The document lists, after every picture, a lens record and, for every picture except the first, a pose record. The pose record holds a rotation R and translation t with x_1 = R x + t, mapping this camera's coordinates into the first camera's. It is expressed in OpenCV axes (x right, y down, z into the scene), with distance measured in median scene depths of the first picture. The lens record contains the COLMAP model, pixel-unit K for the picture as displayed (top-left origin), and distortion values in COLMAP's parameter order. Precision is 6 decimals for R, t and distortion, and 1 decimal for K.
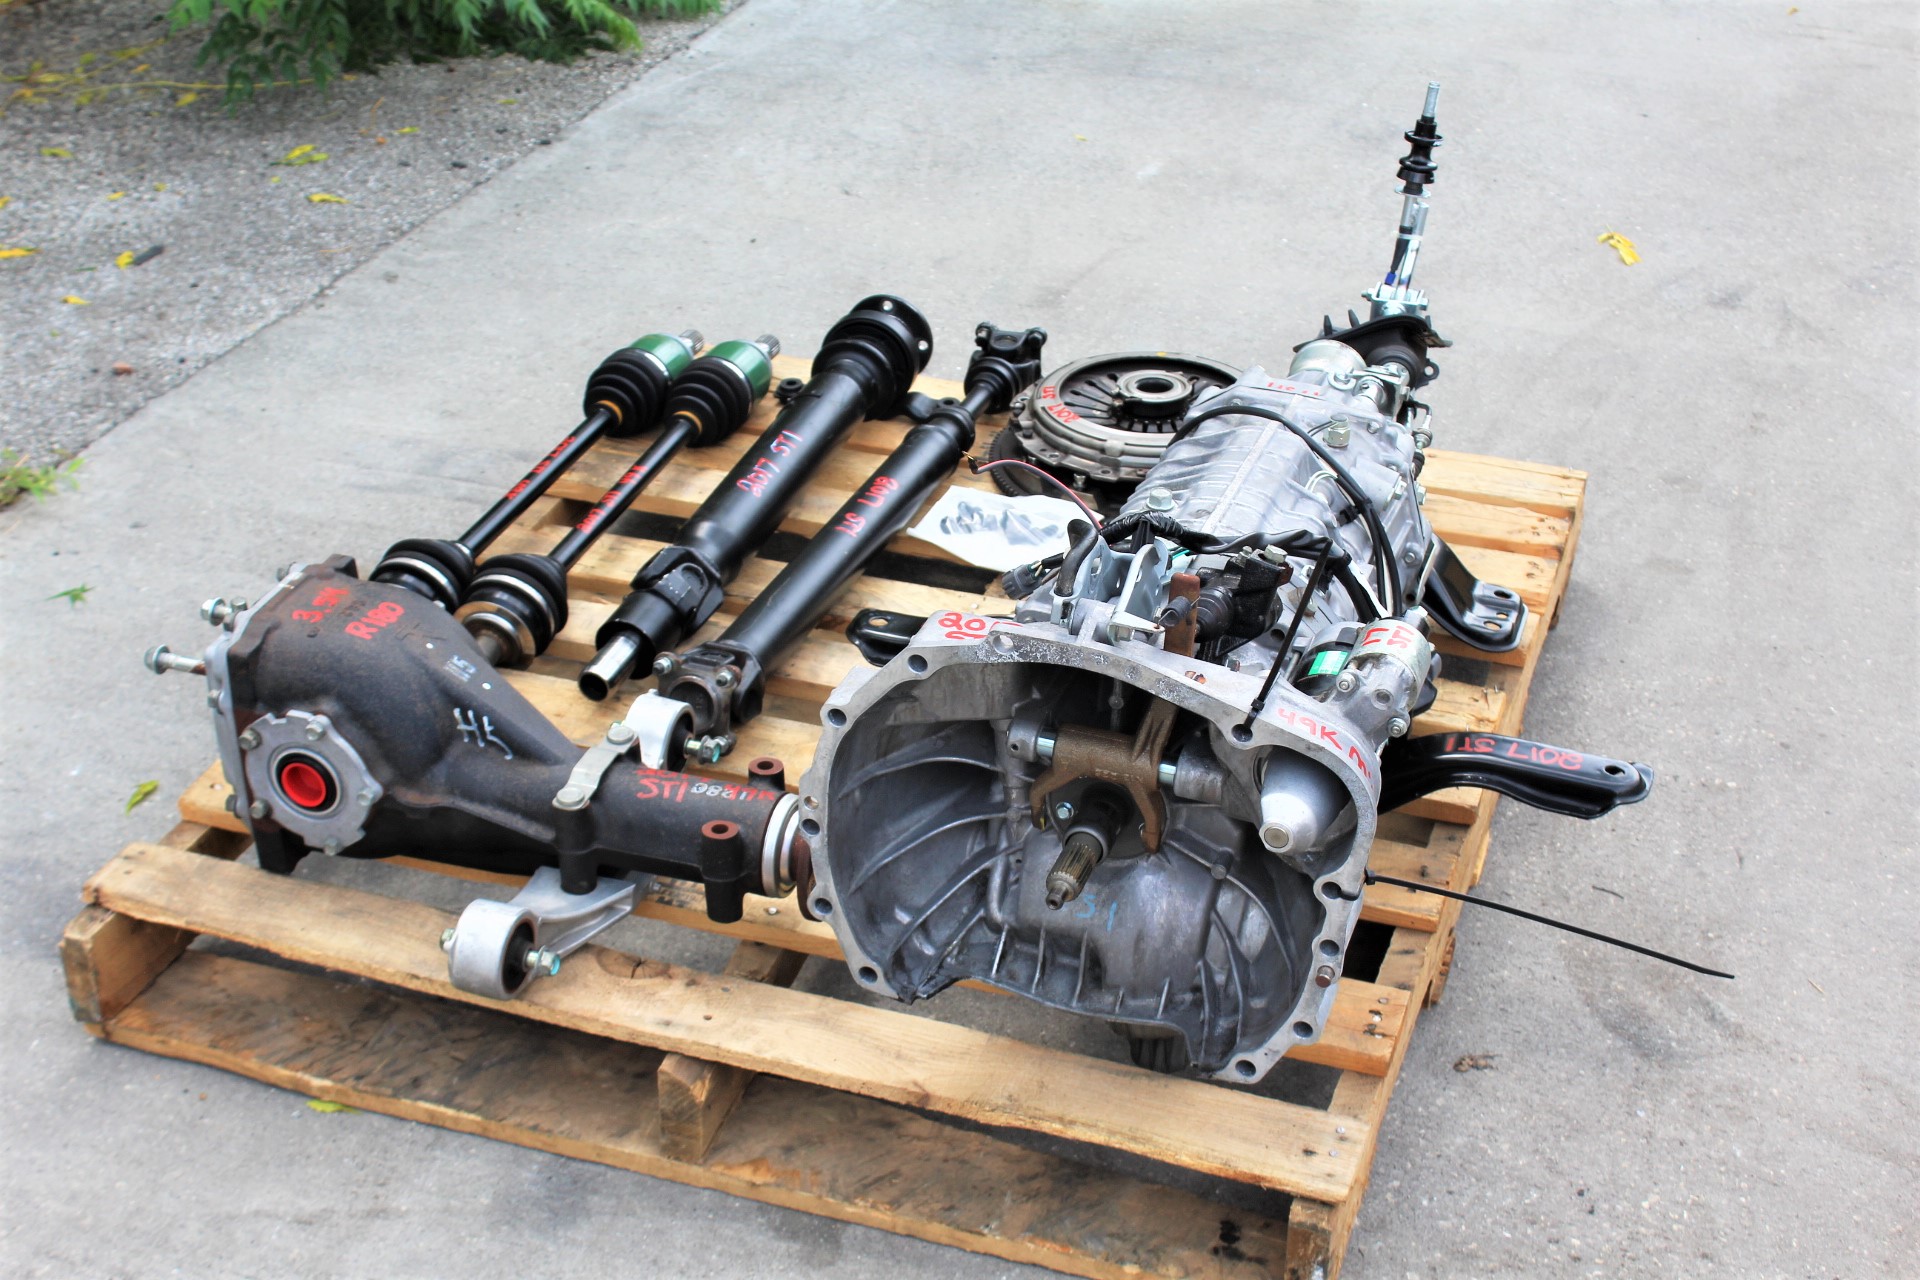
lens RADIAL K [[1859.8, 0, 961.1], [0, 1859.8, 595.2], [0, 0, 1]] dist [-0.156197, 0.124760]
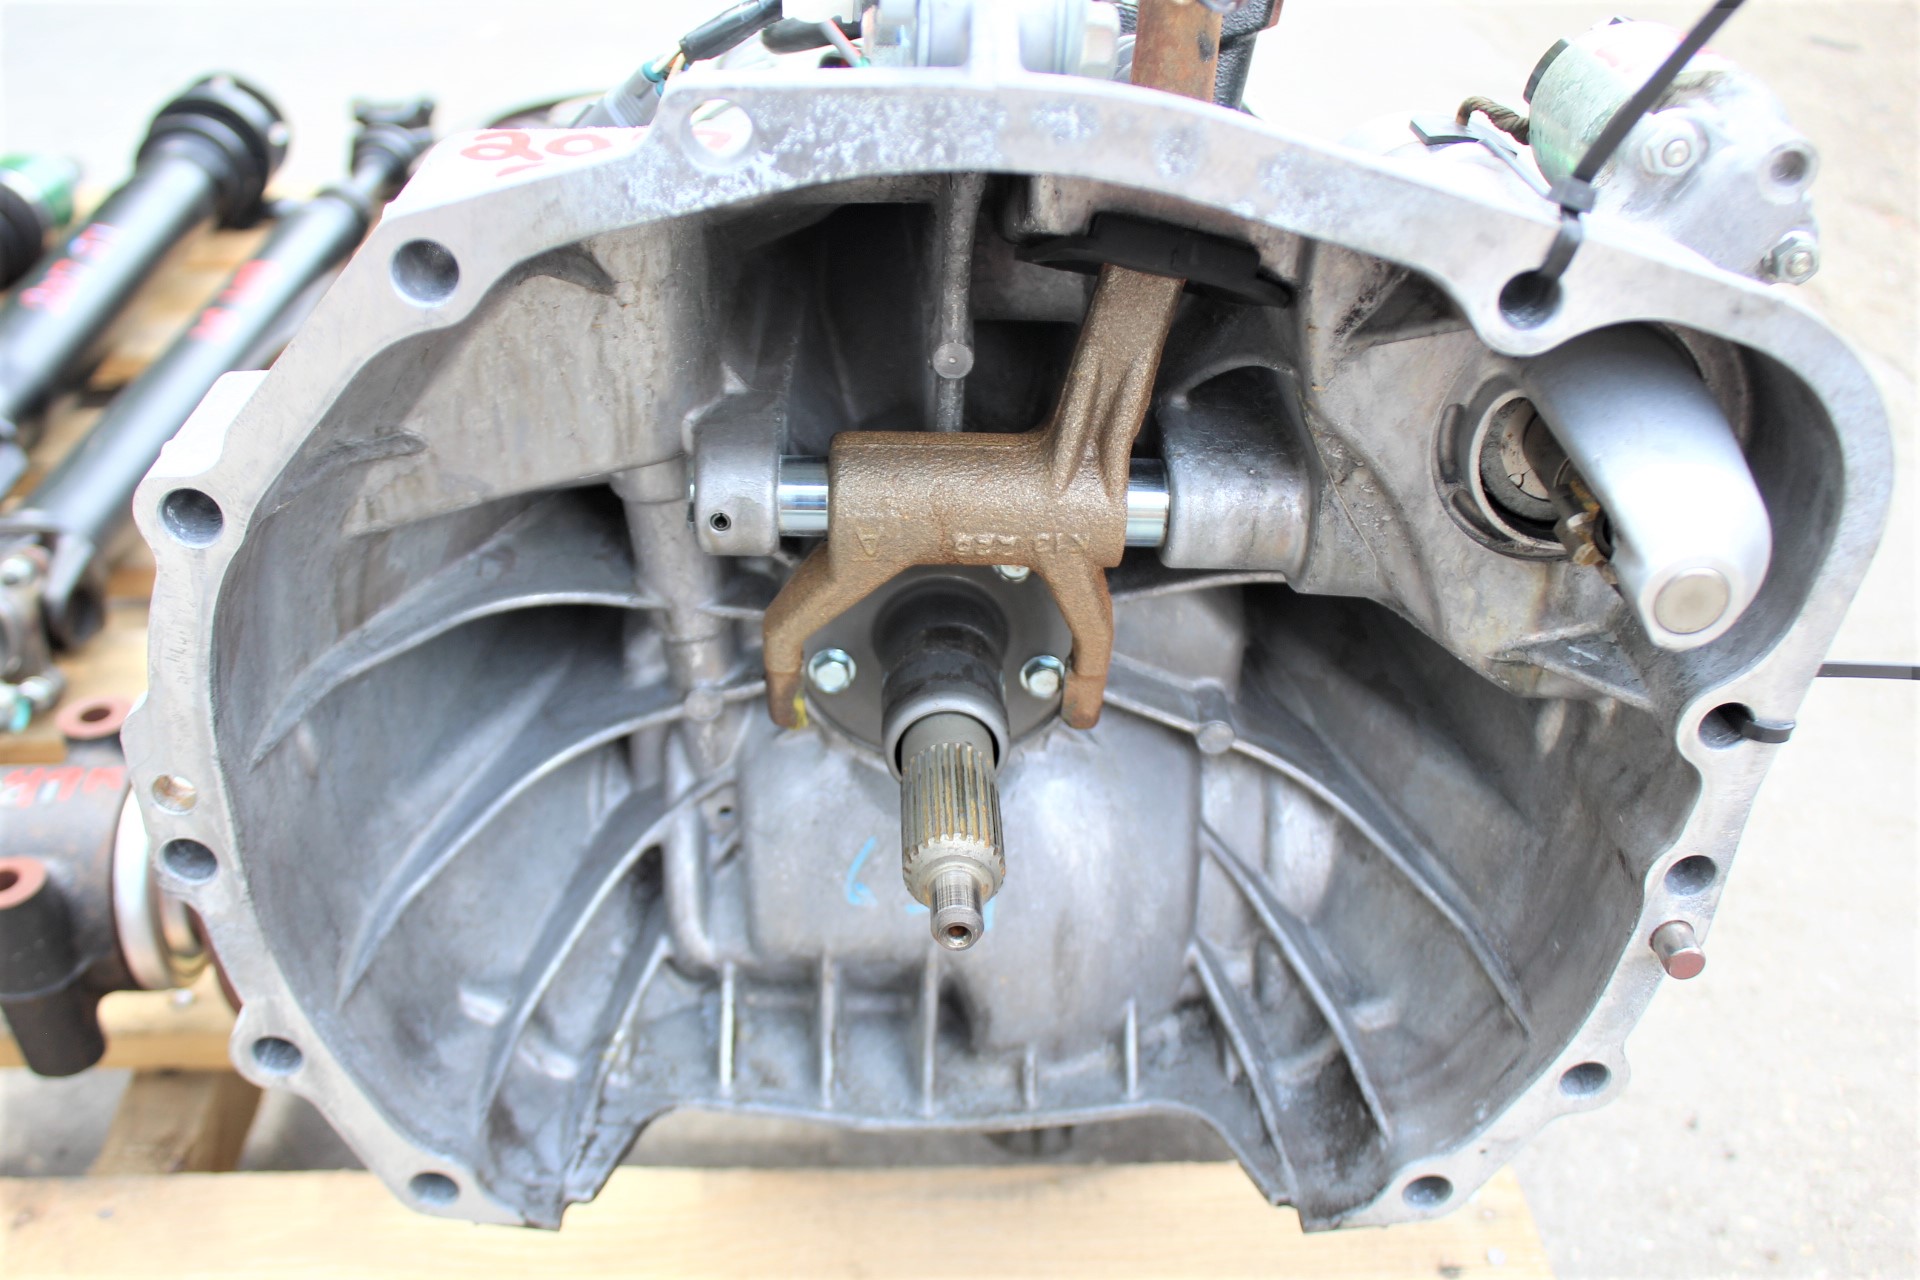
lens RADIAL K [[1859.8, 0, 961.1], [0, 1859.8, 595.2], [0, 0, 1]] dist [-0.156197, 0.124760]
pose [[0.937552, -0.191761, 0.290213, -0.032888], [0.168405, 0.980252, 0.103665, 0.062416], [-0.304361, -0.048319, 0.951331, 0.603647]]
